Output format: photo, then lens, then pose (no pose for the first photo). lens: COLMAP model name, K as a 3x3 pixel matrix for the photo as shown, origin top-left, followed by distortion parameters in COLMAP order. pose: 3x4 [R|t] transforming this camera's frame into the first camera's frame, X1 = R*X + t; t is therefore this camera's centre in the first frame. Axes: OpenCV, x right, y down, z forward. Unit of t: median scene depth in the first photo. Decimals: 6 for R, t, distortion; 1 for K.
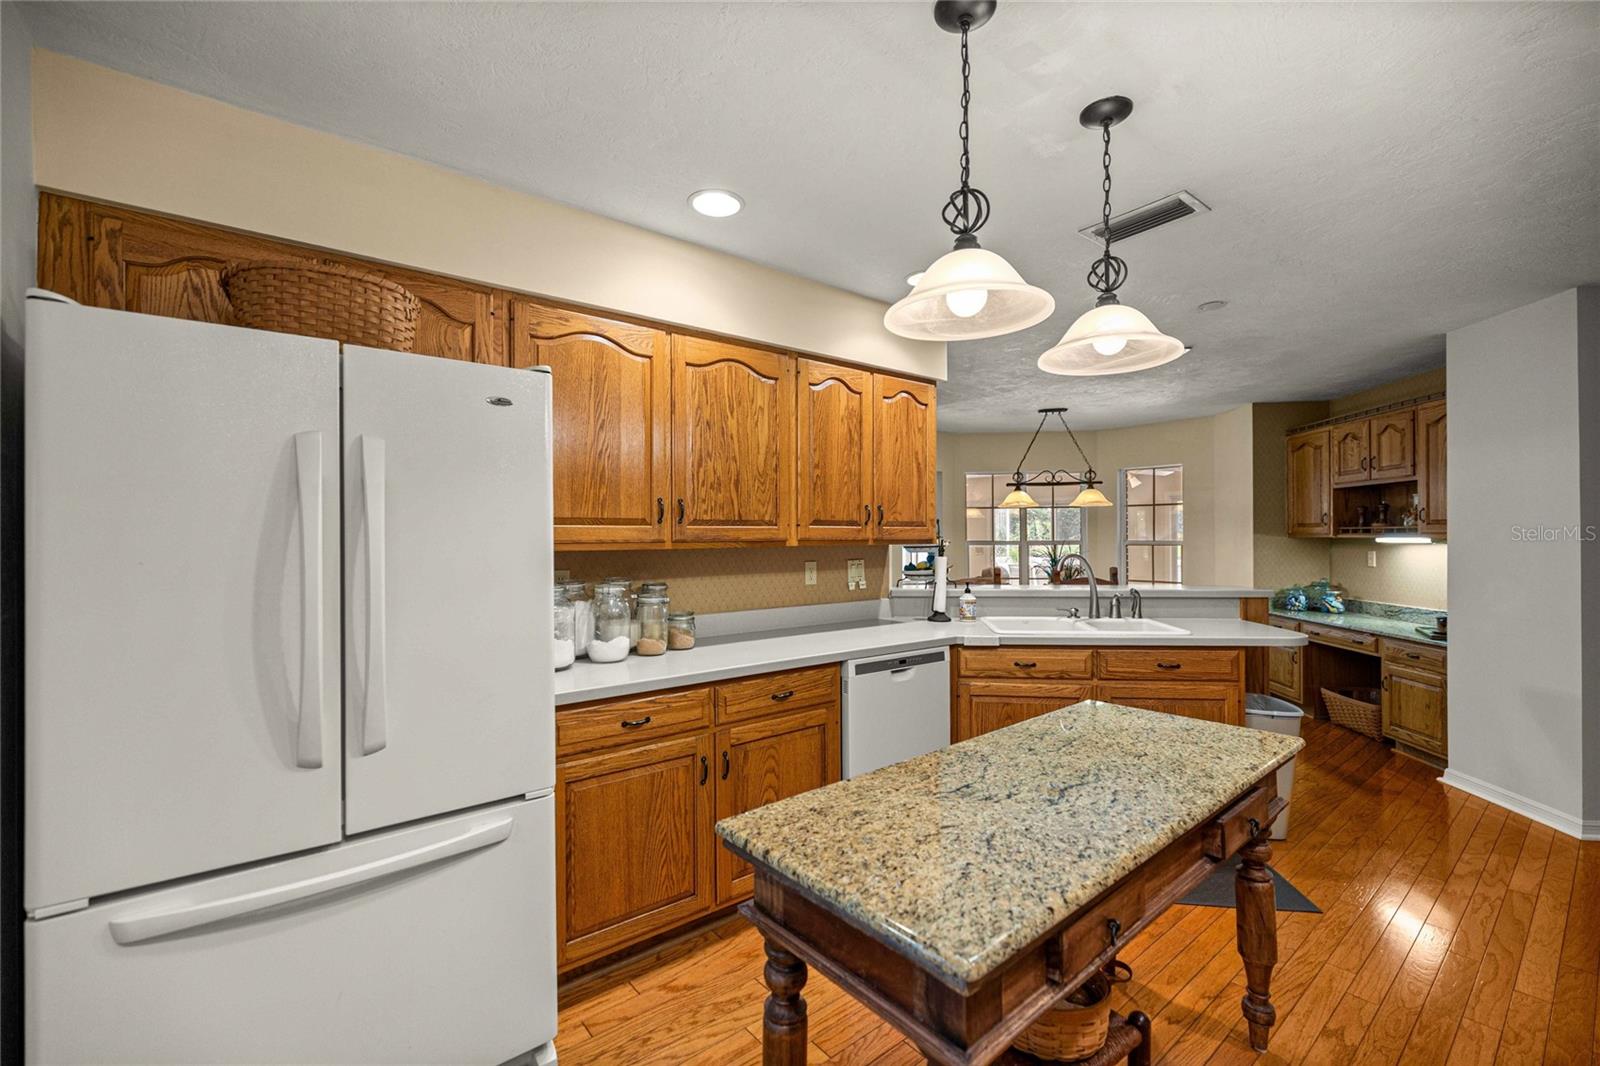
lens RADIAL K [[676.2, 0, 800.9], [0, 676.2, 529.5], [0, 0, 1]] dist [0.000471, -0.000432]
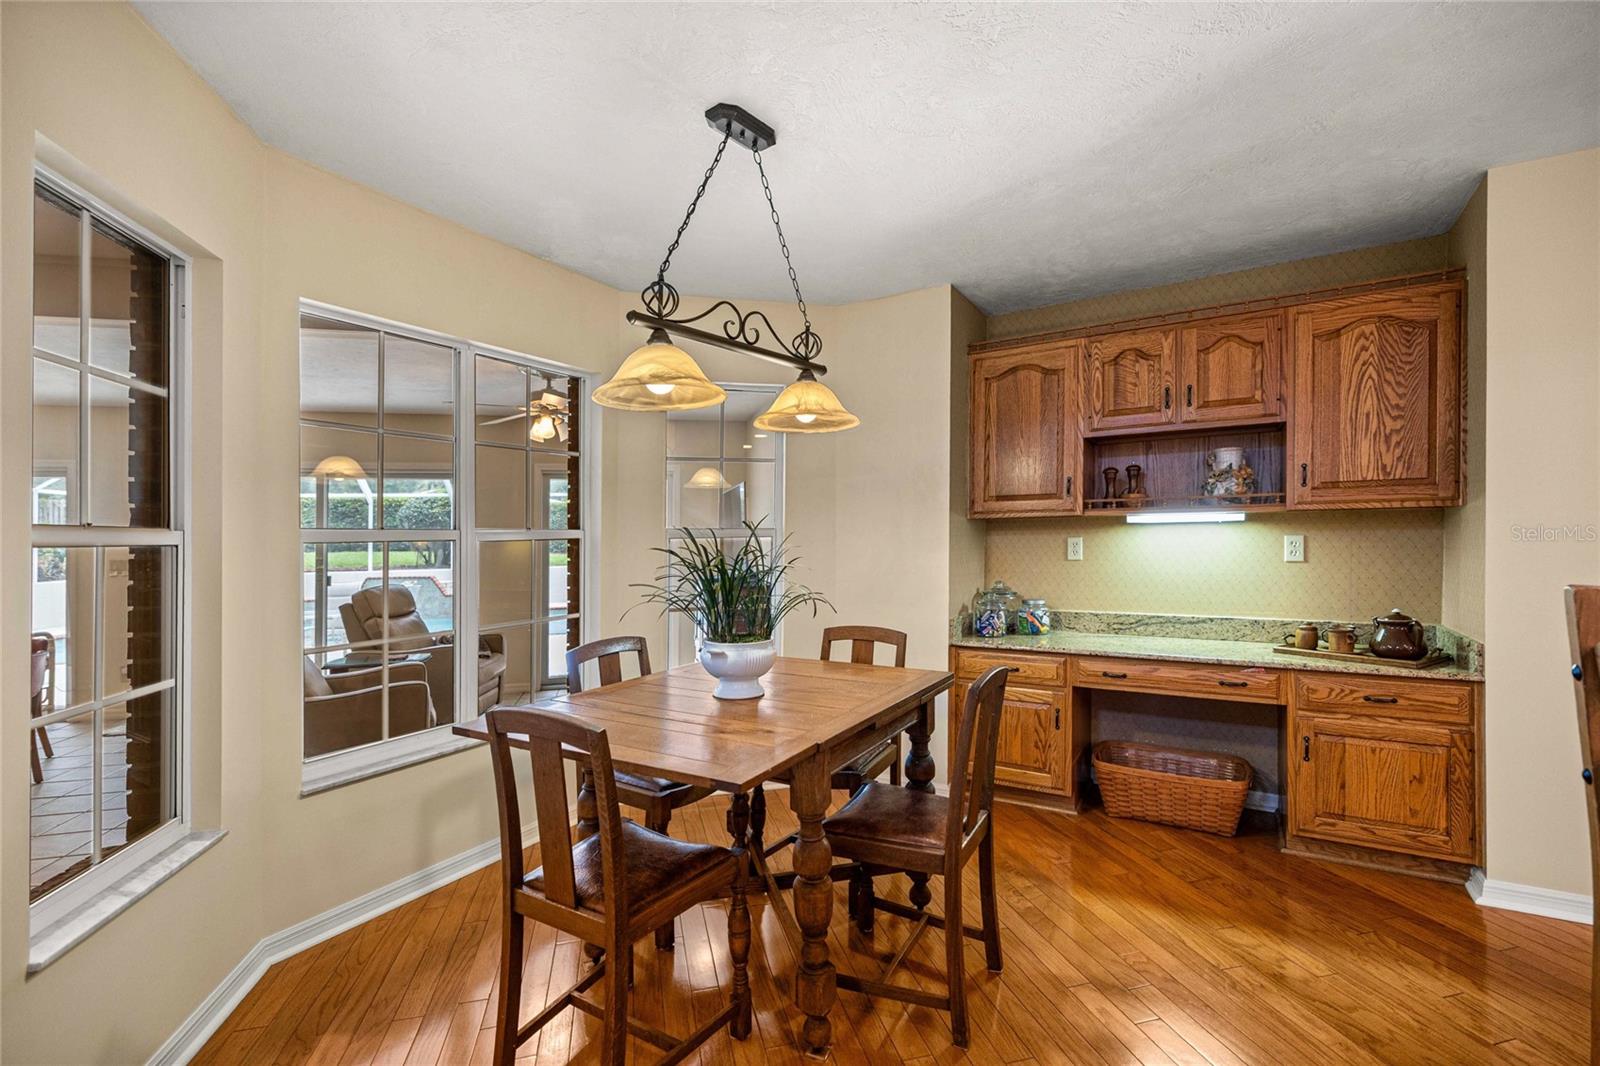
lens RADIAL K [[676.2, 0, 800.9], [0, 676.2, 529.5], [0, 0, 1]] dist [0.000471, -0.000432]
pose [[0.422328, 0.001358, 0.906442, 0.108136], [0.007762, 0.999957, -0.005114, 0.026923], [-0.906410, 0.009196, 0.422299, 1.004161]]
